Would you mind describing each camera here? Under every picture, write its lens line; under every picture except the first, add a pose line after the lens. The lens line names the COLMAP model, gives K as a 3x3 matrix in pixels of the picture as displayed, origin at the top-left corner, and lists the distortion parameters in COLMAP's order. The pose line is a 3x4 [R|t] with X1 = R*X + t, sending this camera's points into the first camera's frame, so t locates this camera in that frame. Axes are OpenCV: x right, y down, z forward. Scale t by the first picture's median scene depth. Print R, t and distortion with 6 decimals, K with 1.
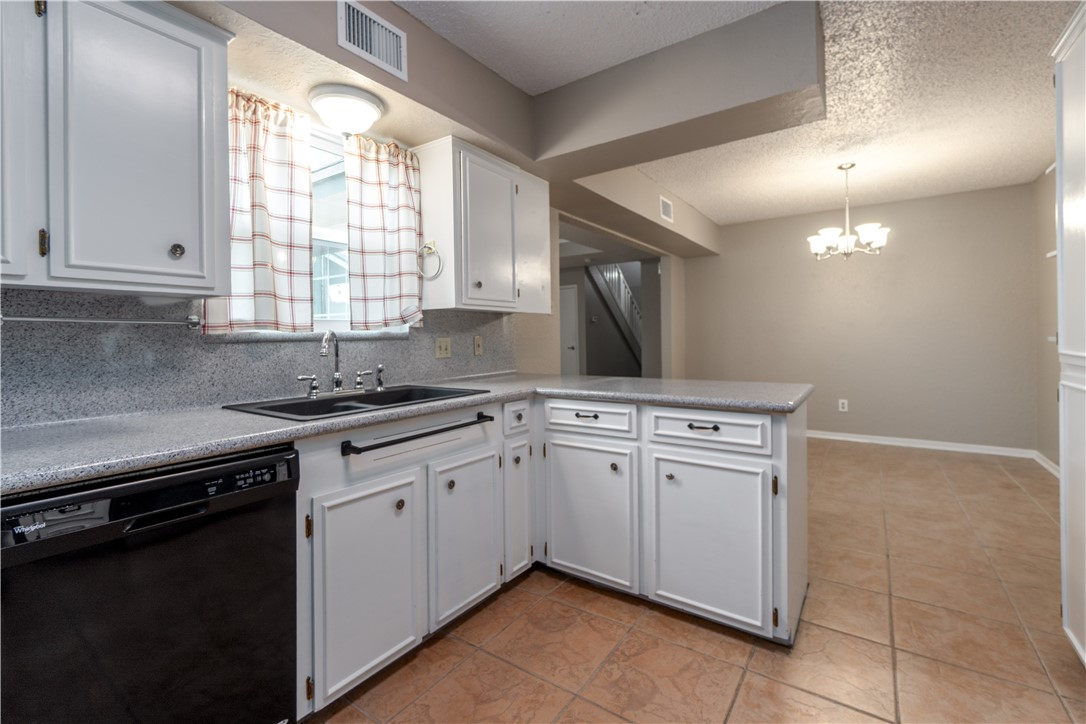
lens RADIAL K [[482.7, 0, 543.7], [0, 482.7, 340.0], [0, 0, 1]] dist [-0.001000, 0.000268]
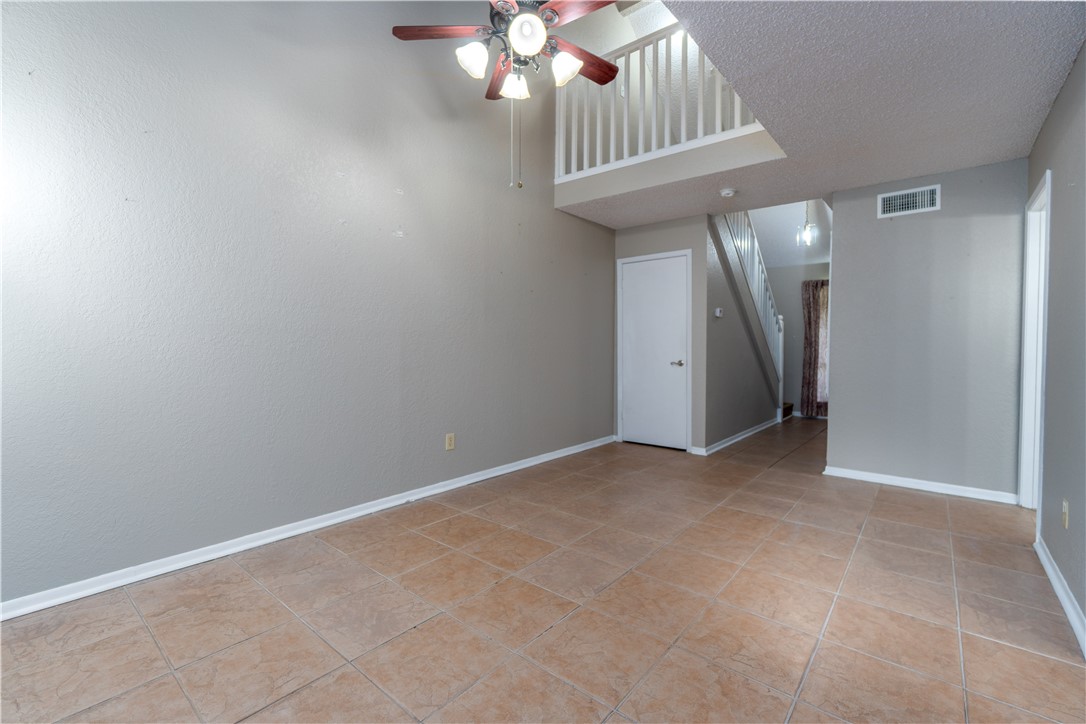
lens RADIAL K [[469.4, 0, 542.8], [0, 469.4, 354.9], [0, 0, 1]] dist [-0.004087, -0.000166]
pose [[0.995094, 0.023176, -0.096180, -0.045948], [-0.021159, 0.999535, 0.021942, -0.001685], [0.096644, -0.019799, 0.995122, 0.445060]]
